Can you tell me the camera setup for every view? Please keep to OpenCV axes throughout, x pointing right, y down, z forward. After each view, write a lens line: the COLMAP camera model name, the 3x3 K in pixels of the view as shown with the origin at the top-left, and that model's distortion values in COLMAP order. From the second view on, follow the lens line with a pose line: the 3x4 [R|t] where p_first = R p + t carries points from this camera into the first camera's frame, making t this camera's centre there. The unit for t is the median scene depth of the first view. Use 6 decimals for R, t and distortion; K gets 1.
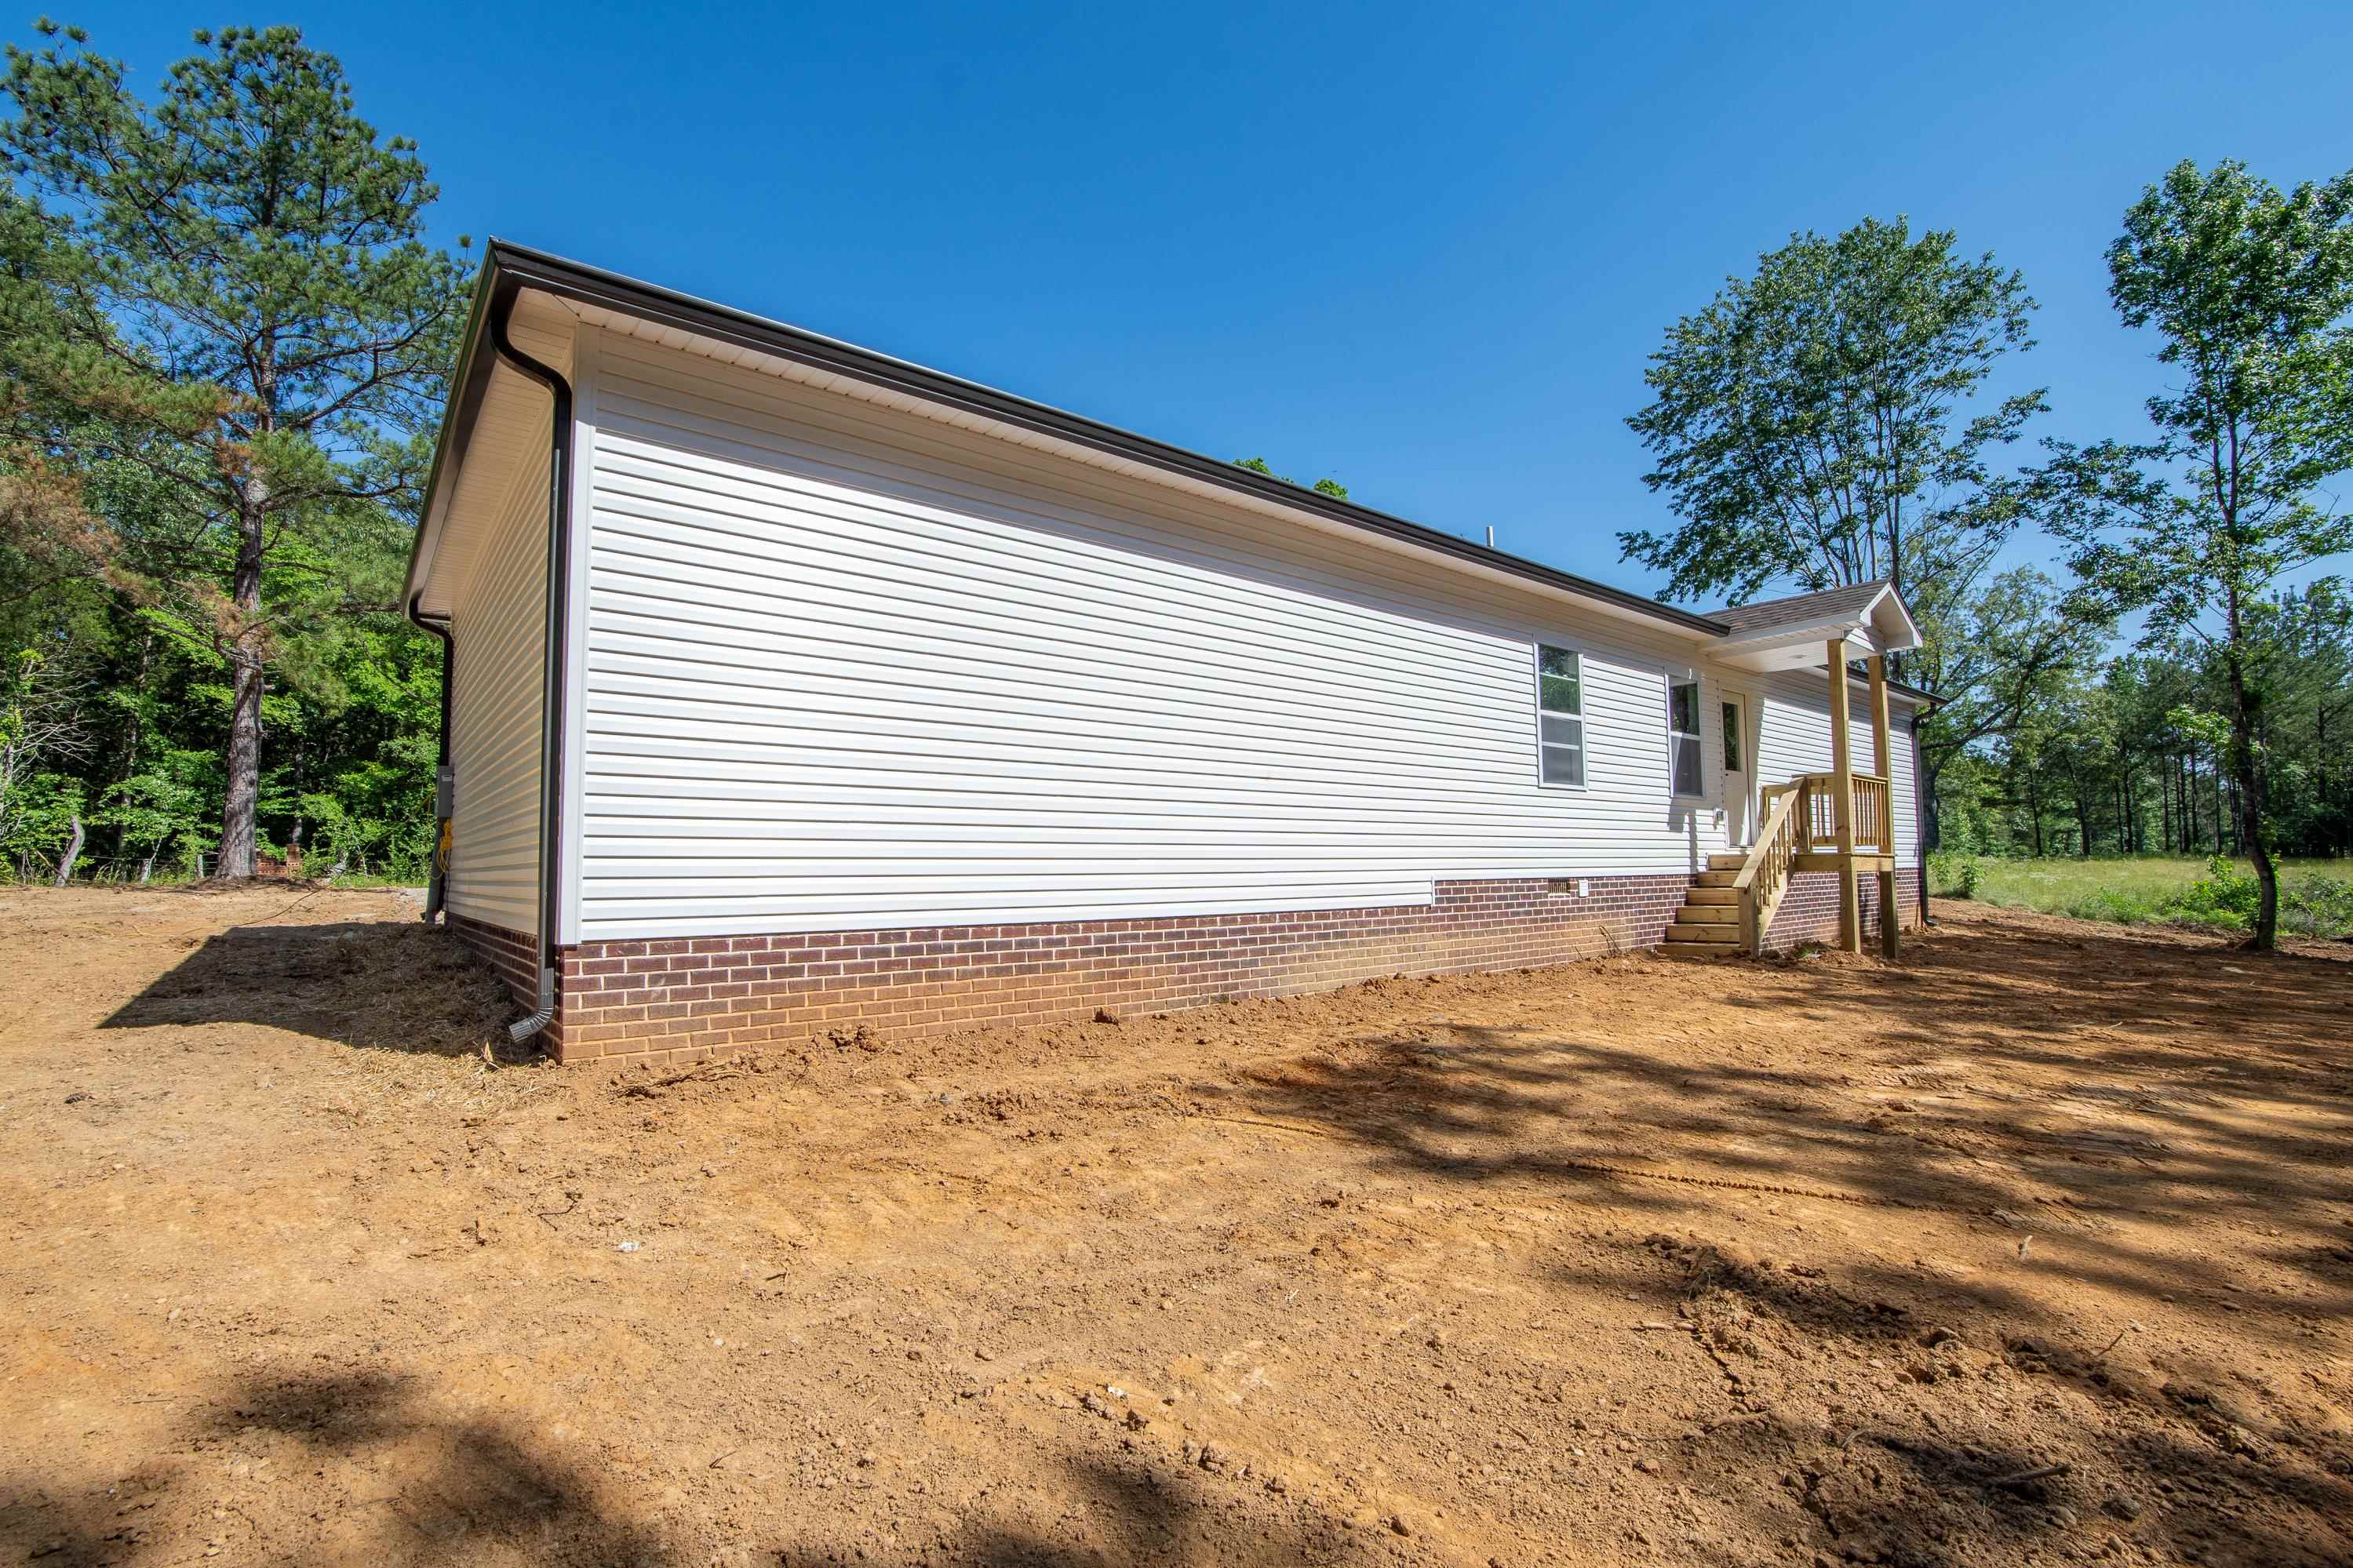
lens RADIAL K [[1053.2, 0, 1178.8], [0, 1053.2, 788.0], [0, 0, 1]] dist [-0.025861, -0.000762]
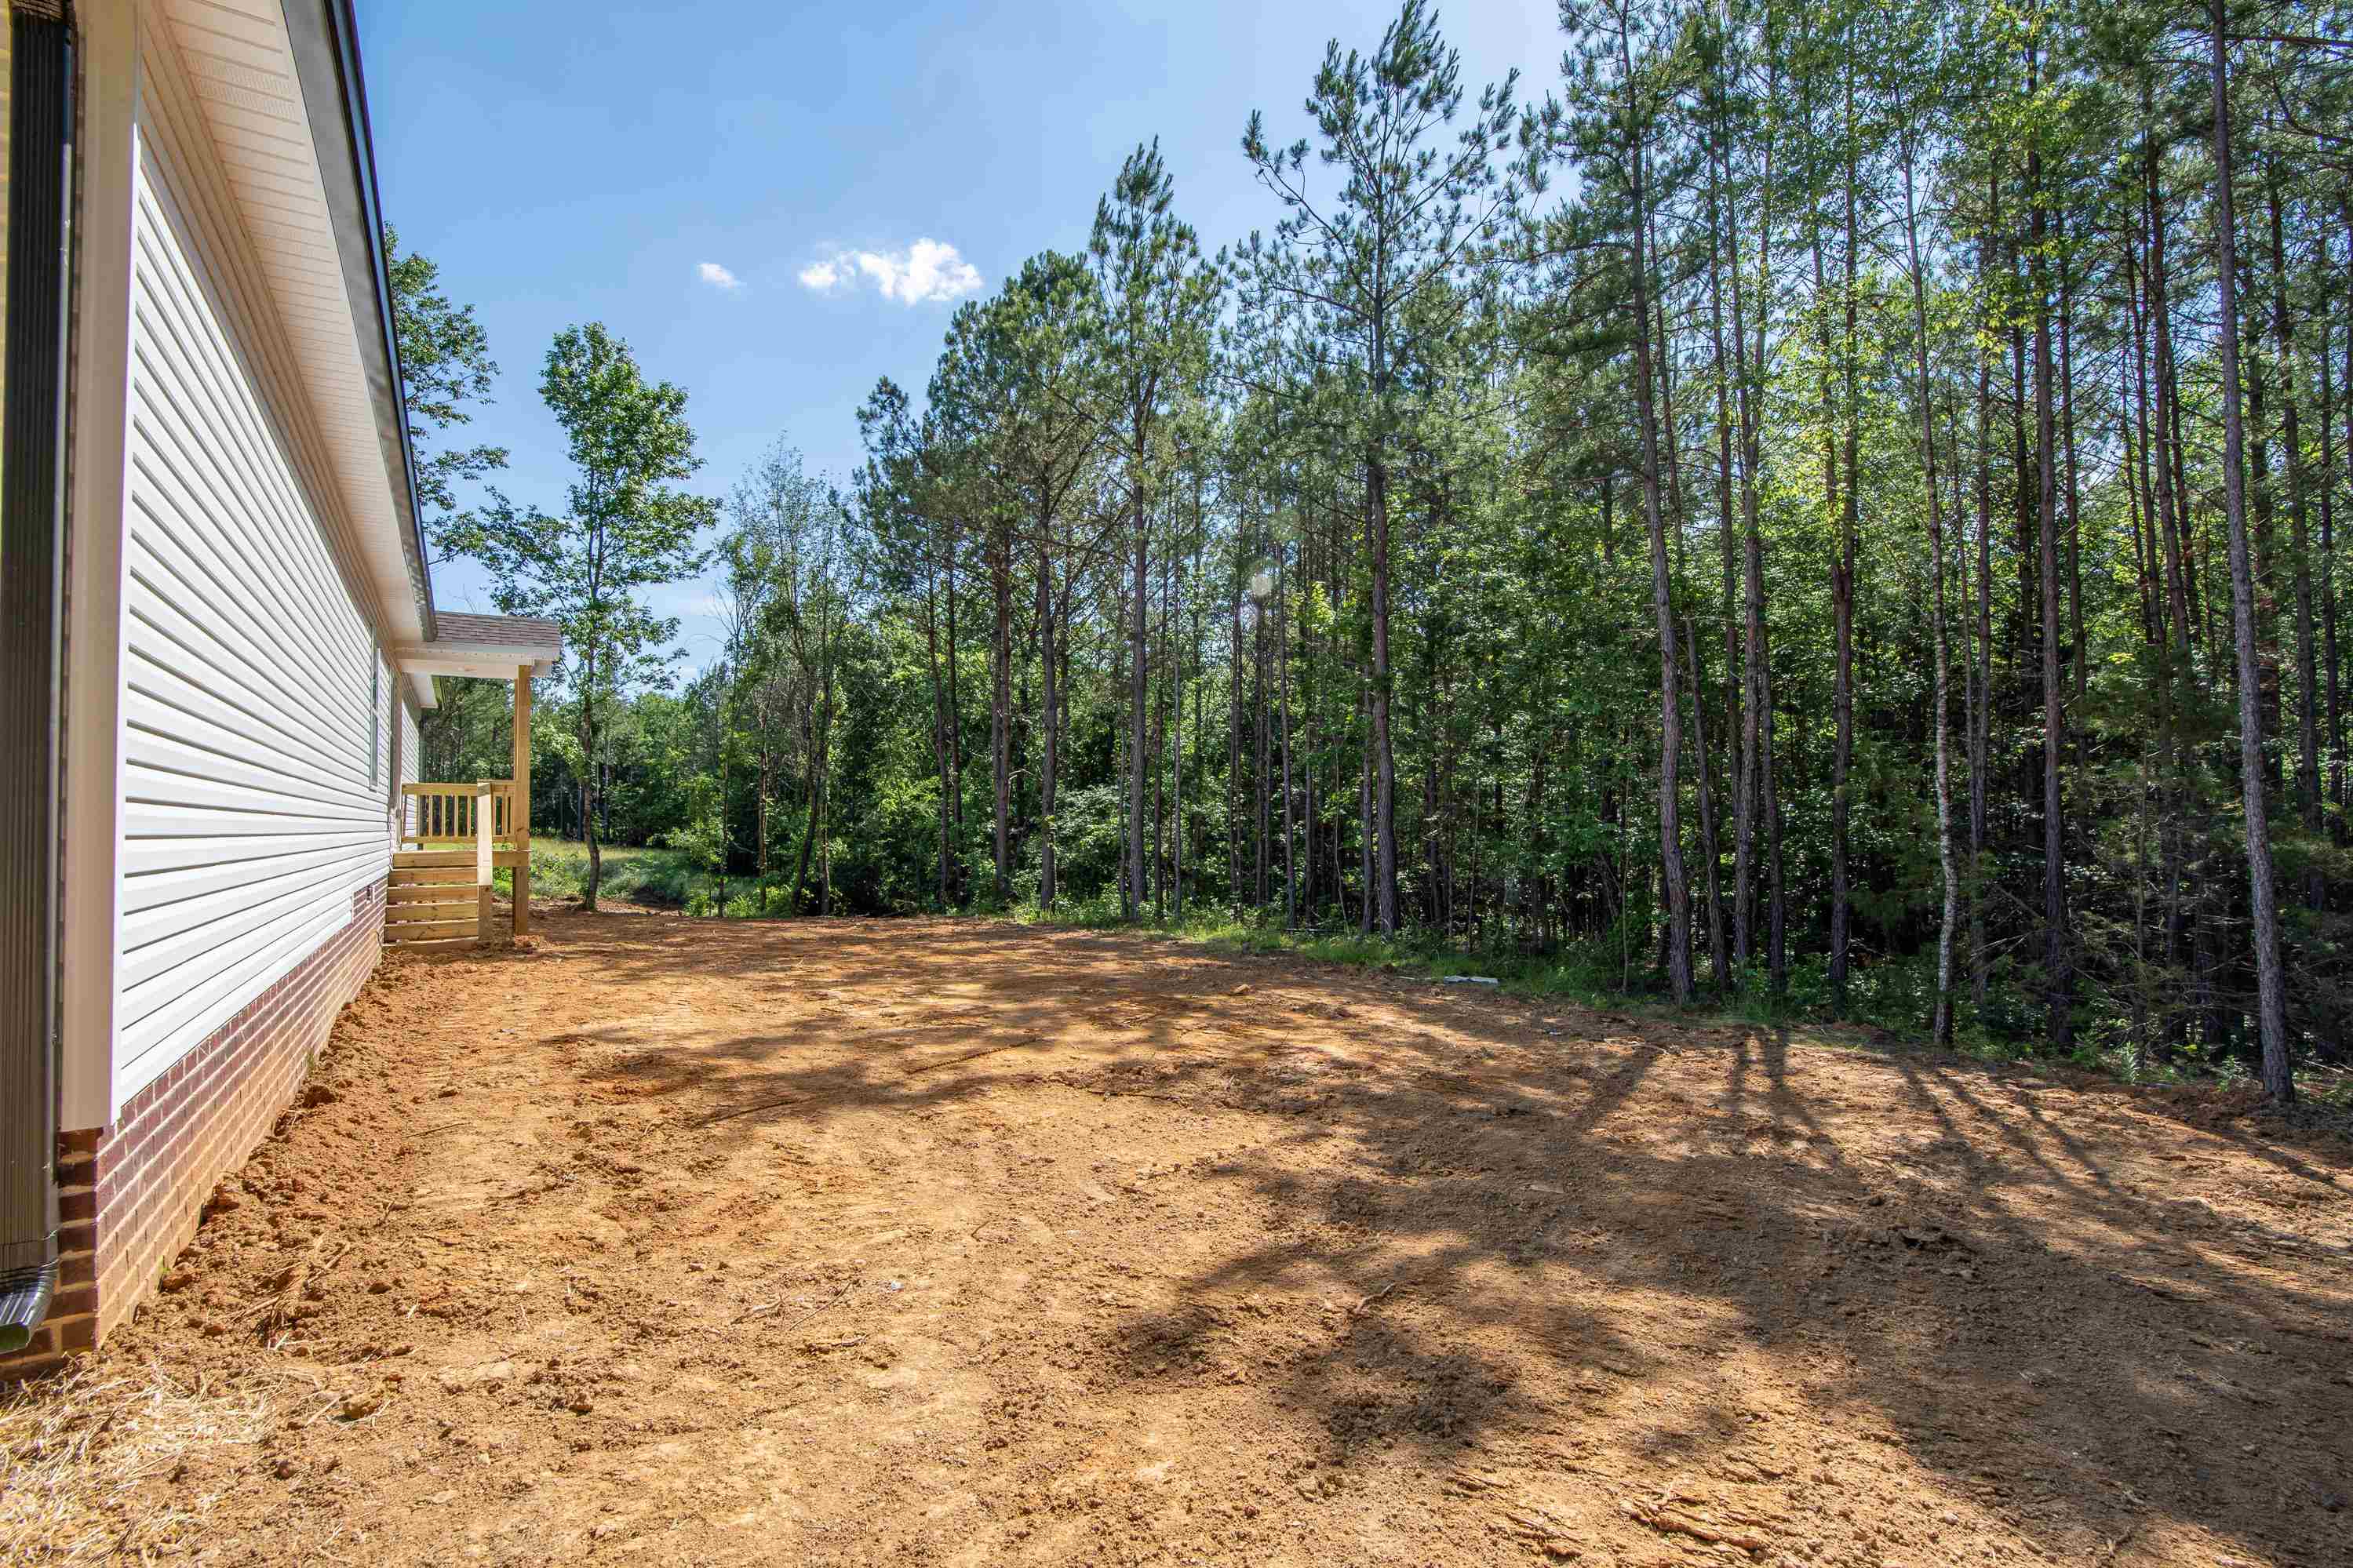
lens RADIAL K [[1053.2, 0, 1180.9], [0, 1053.2, 792.8], [0, 0, 1]] dist [-0.025861, -0.000762]
pose [[0.061387, 0.040866, 0.997277, -0.714263], [-0.077166, 0.996365, -0.036079, -0.024042], [-0.995127, -0.074742, 0.064317, 0.297378]]
